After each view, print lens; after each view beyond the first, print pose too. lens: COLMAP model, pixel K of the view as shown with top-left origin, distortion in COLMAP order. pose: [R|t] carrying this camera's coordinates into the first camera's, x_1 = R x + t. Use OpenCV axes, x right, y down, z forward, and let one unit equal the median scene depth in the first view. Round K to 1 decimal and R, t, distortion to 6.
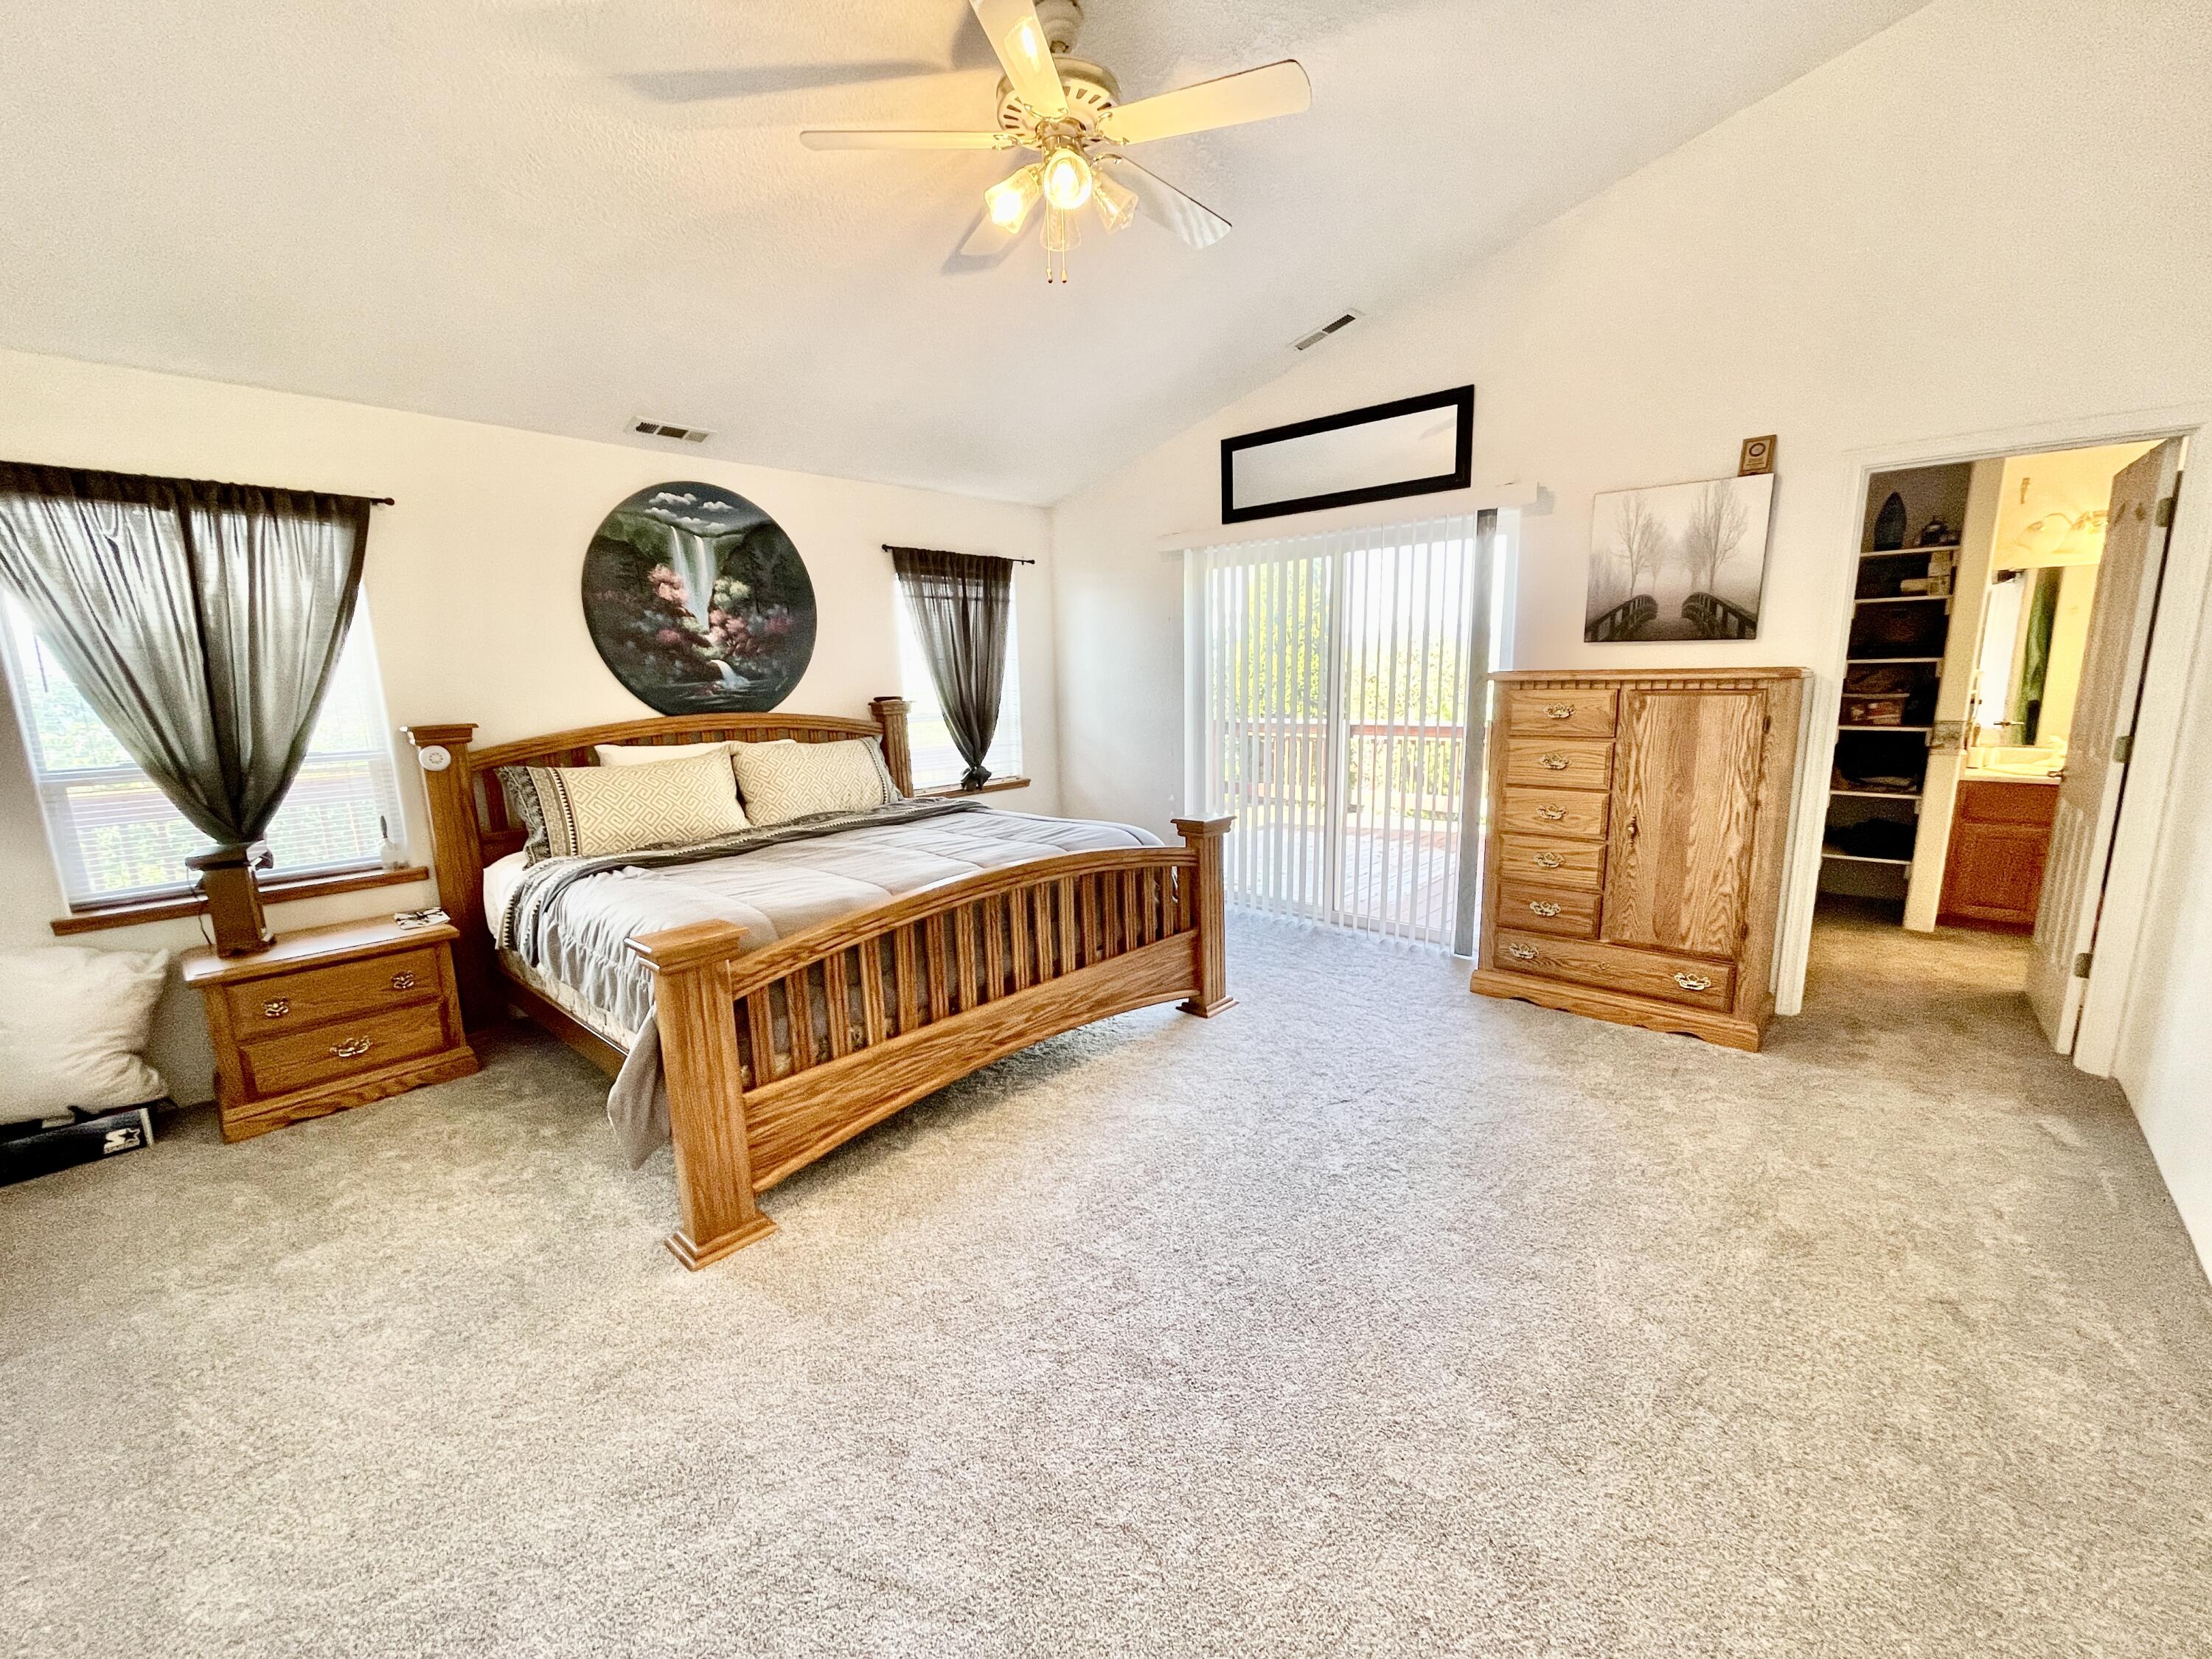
lens RADIAL K [[897.1, 0, 1114.6], [0, 897.1, 837.1], [0, 0, 1]] dist [0.002295, -0.001218]
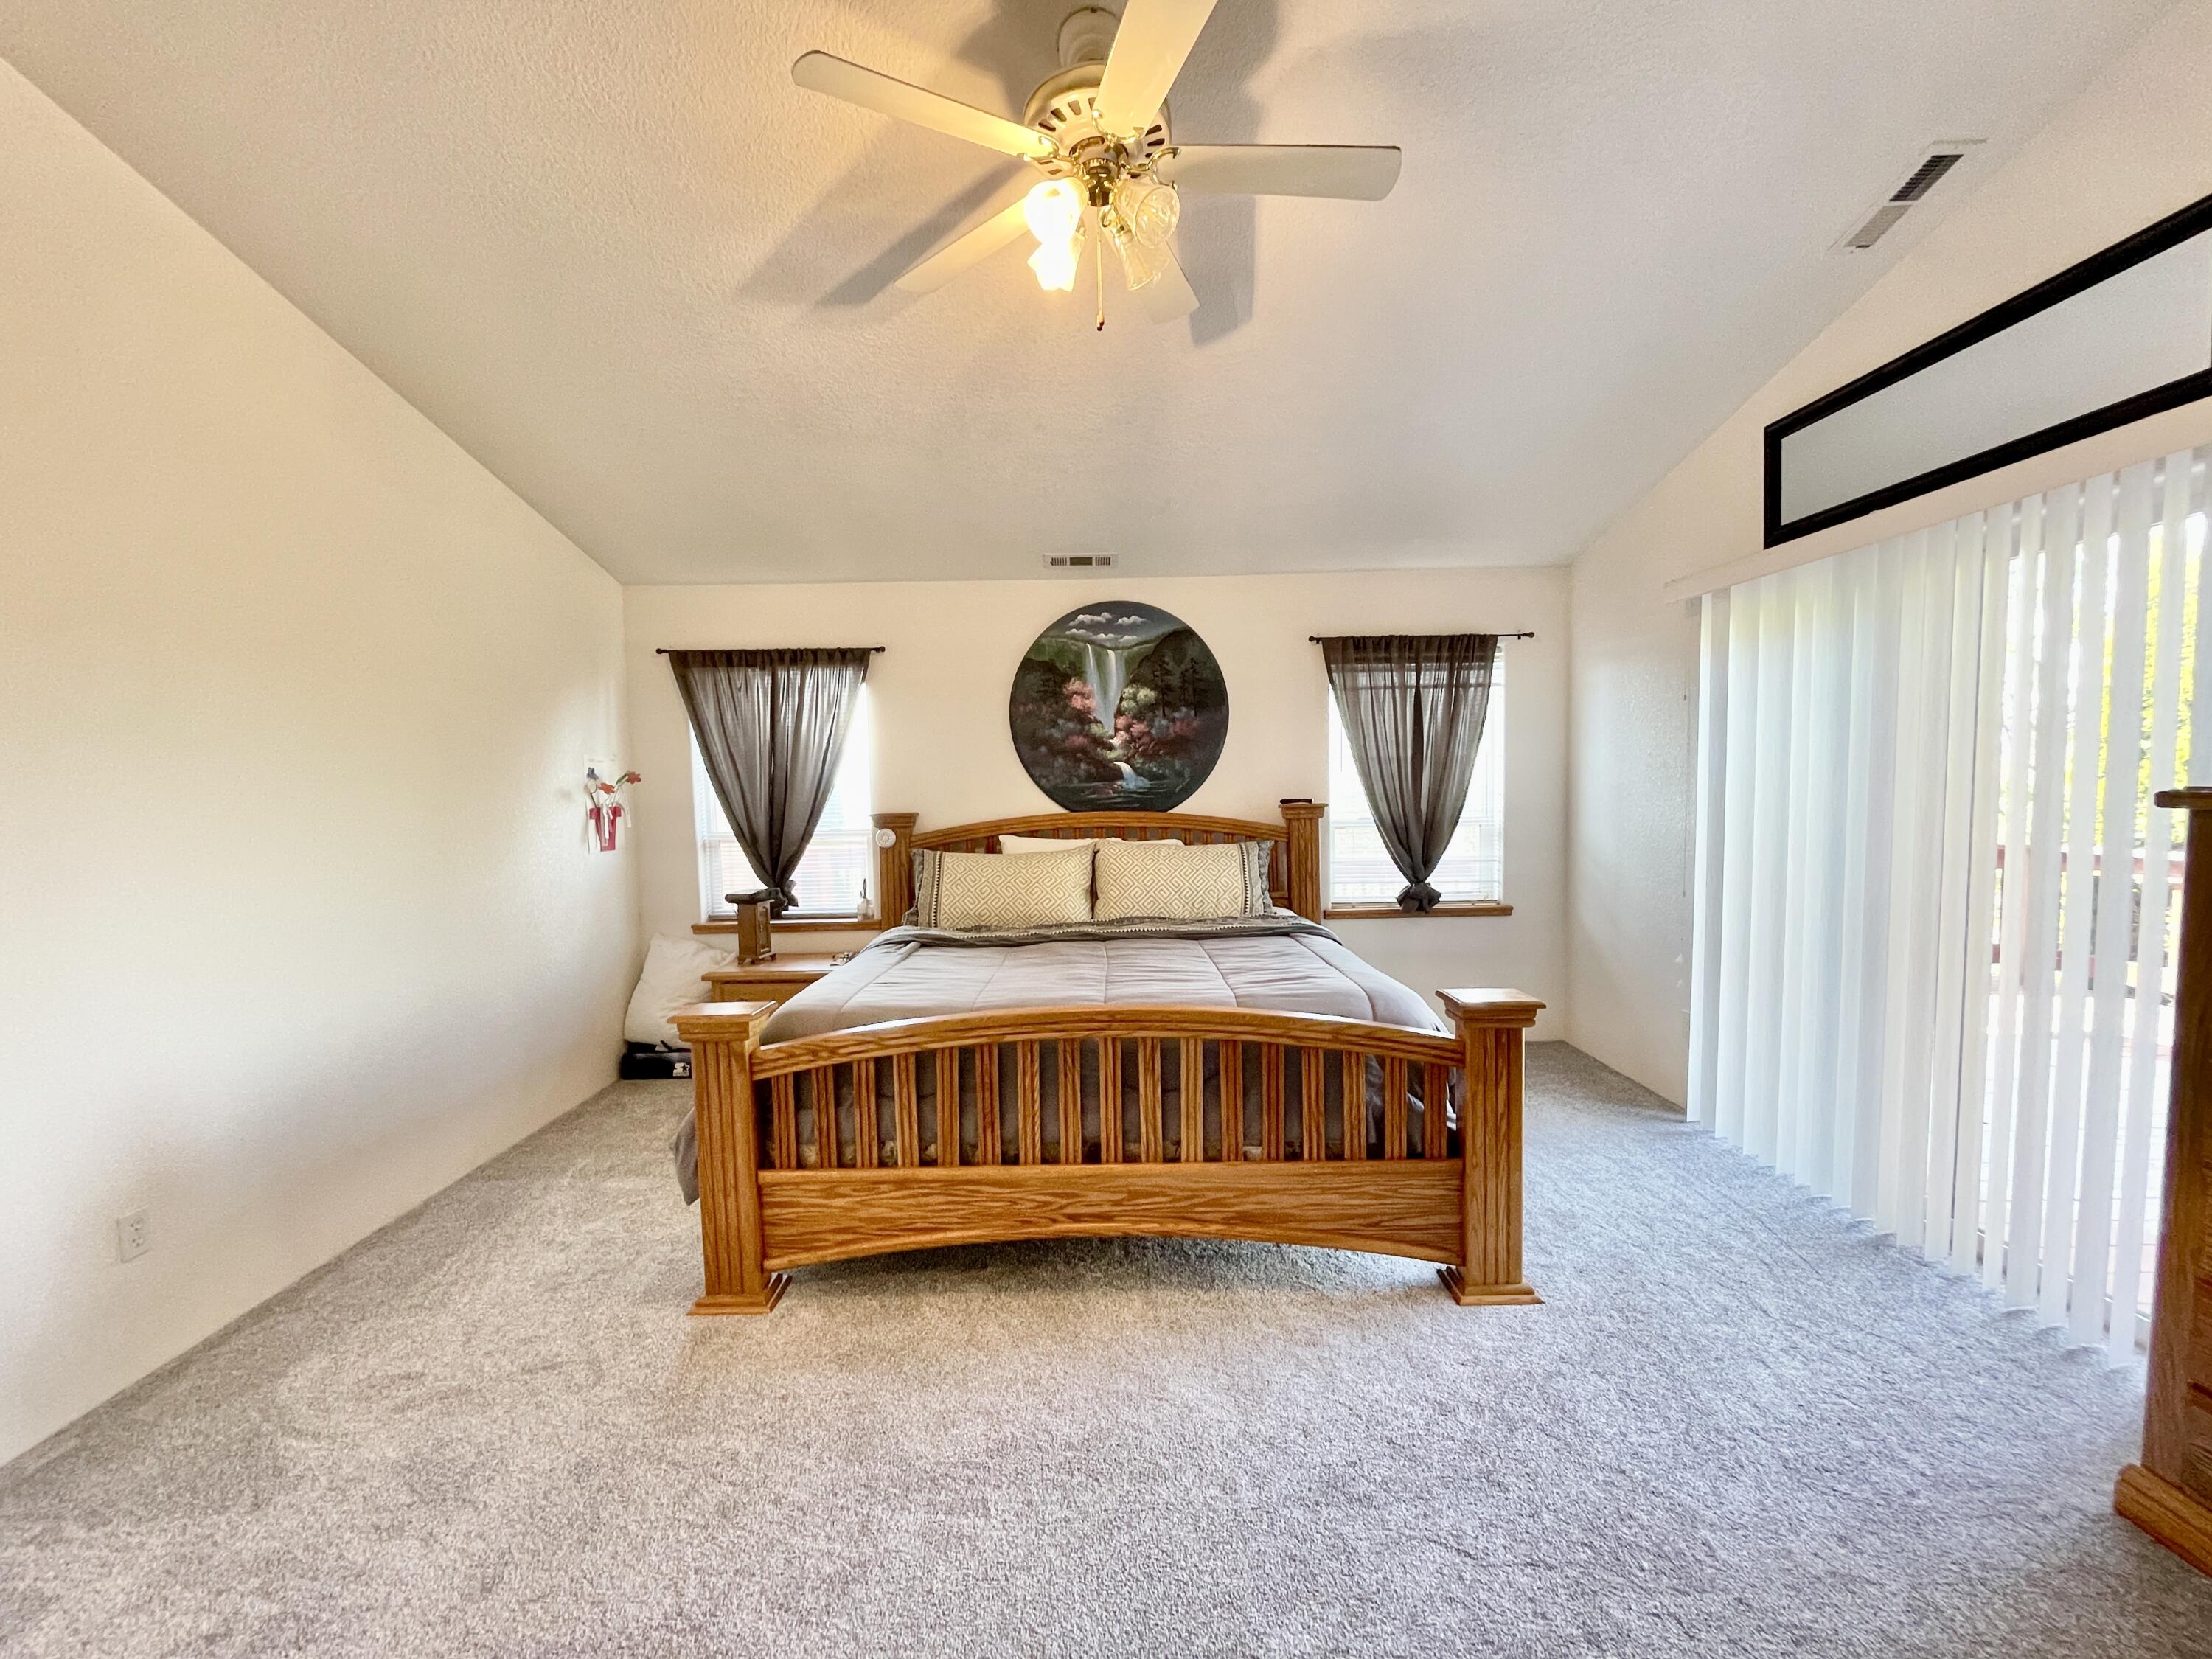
lens RADIAL K [[897.1, 0, 1101.4], [0, 897.1, 834.5], [0, 0, 1]] dist [0.002295, -0.001218]
pose [[0.671169, 0.058085, -0.739025, 0.363930], [-0.133159, 0.990157, -0.043109, -0.068892], [0.729247, 0.127341, 0.672297, 0.305818]]
